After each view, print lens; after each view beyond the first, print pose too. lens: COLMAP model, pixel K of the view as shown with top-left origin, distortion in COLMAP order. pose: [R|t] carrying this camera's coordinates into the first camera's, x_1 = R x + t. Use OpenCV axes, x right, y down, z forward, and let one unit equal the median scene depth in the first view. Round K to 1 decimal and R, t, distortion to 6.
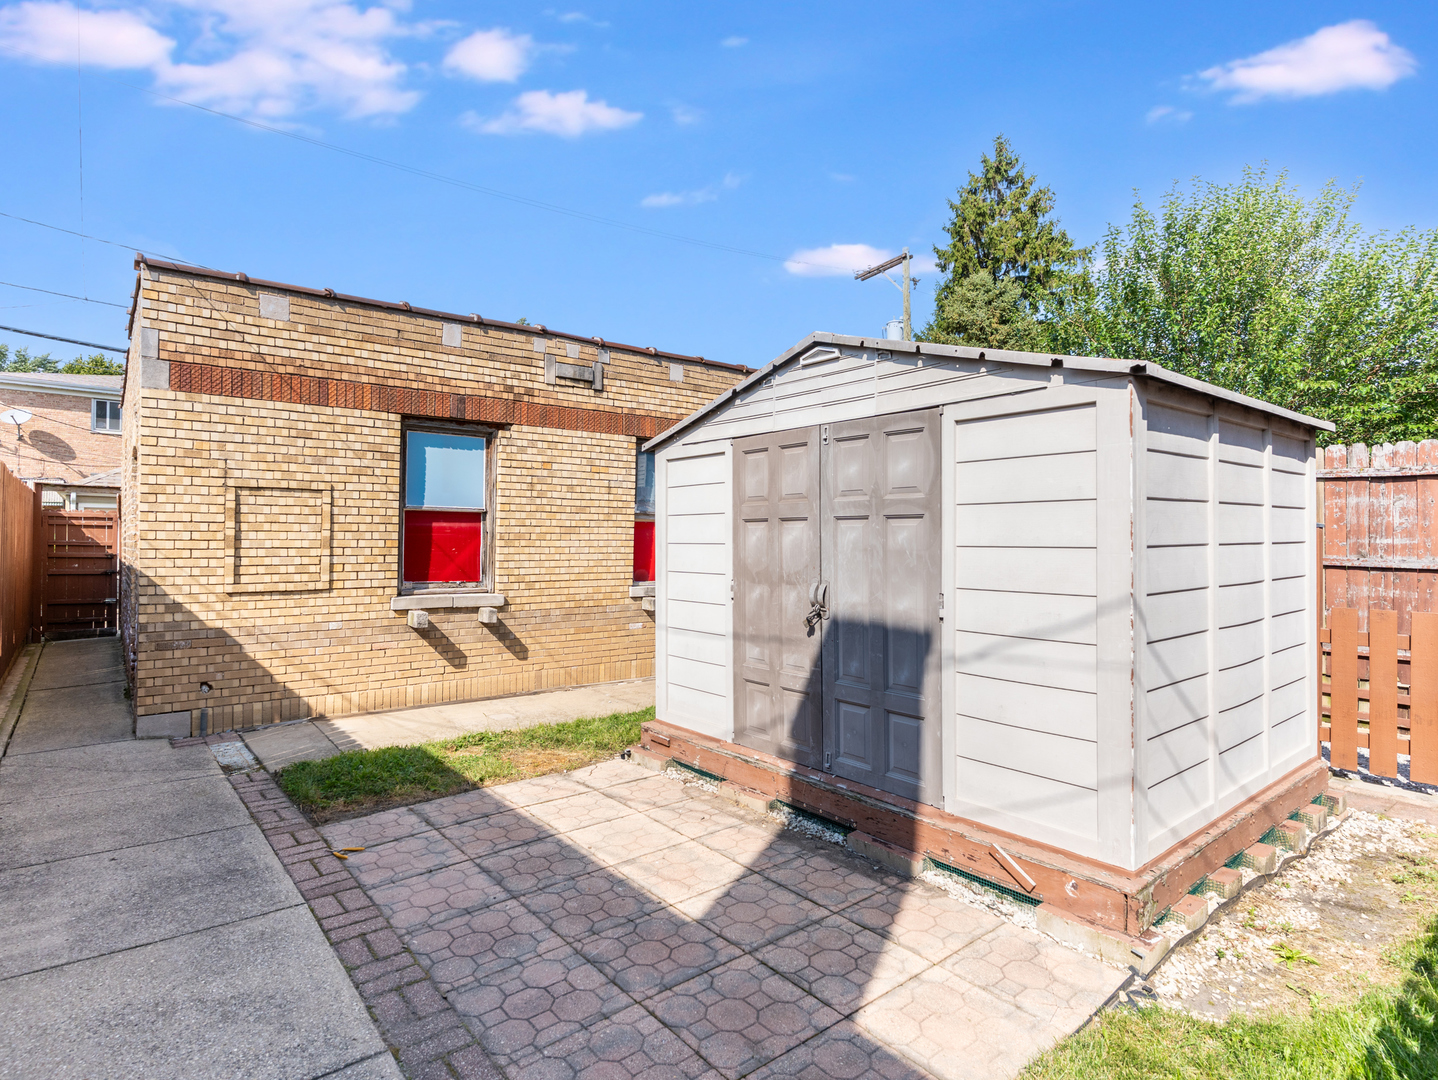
lens RADIAL K [[771.6, 0, 718.2], [0, 771.6, 546.9], [0, 0, 1]] dist [0.000834, 0.000696]
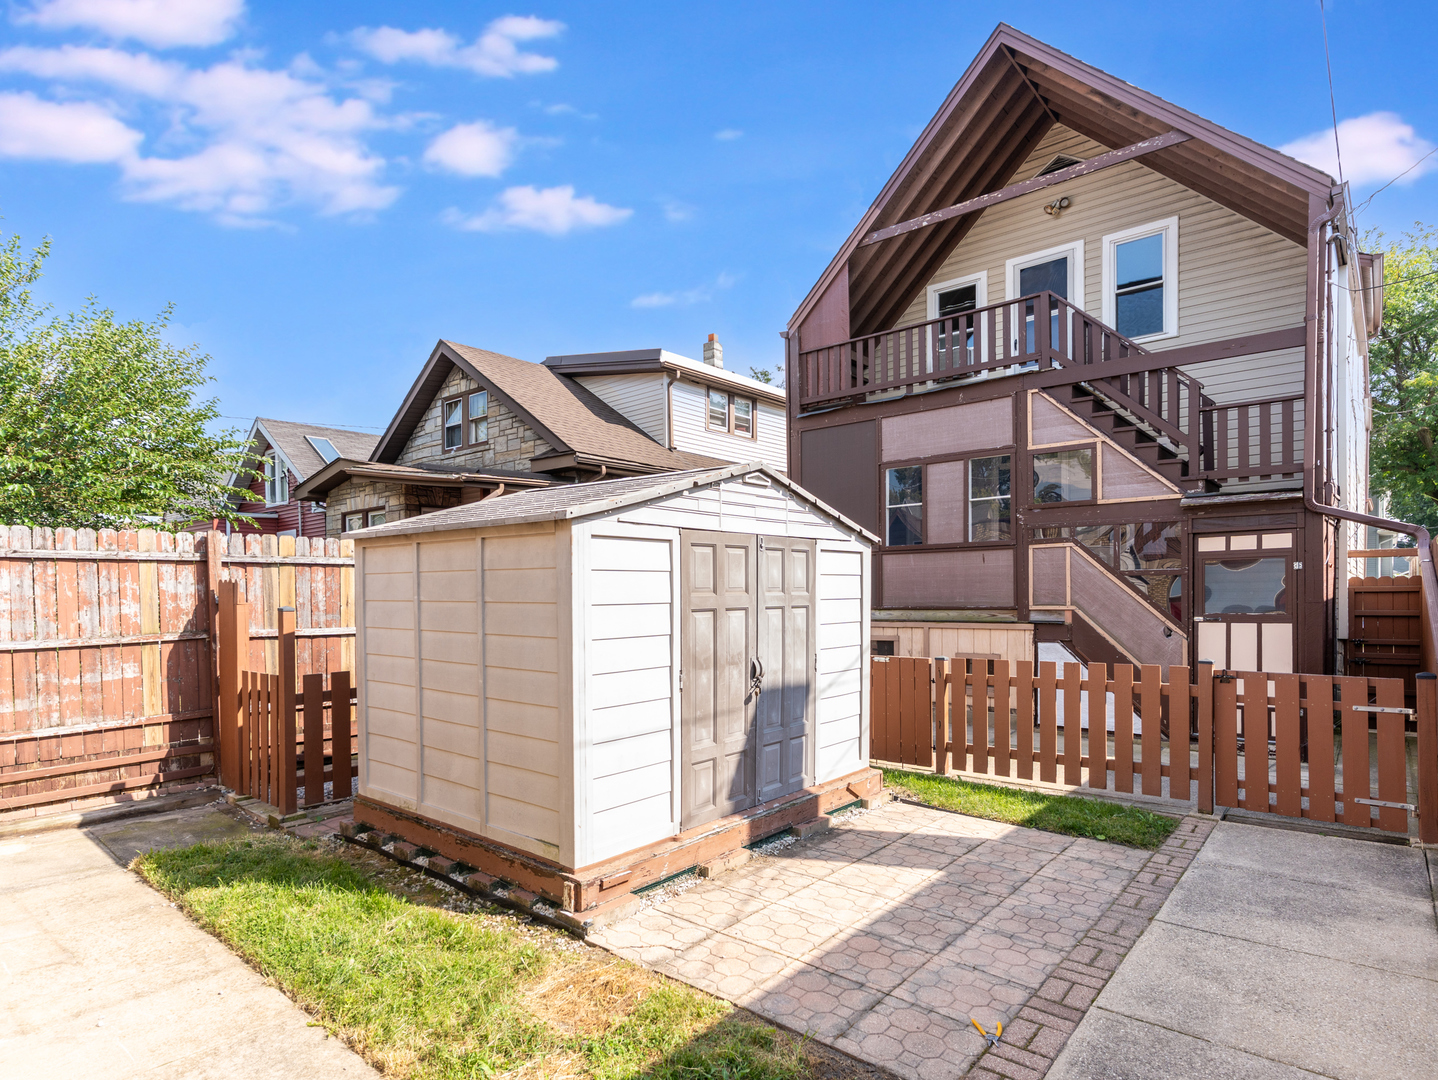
lens RADIAL K [[786.2, 0, 718.8], [0, 786.2, 617.4], [0, 0, 1]] dist [0.000097, 0.000514]
pose [[-0.186052, -0.036804, 0.981850, -1.243910], [0.016252, 0.999046, 0.040528, -0.083126], [-0.982406, 0.023498, -0.185276, 1.437251]]
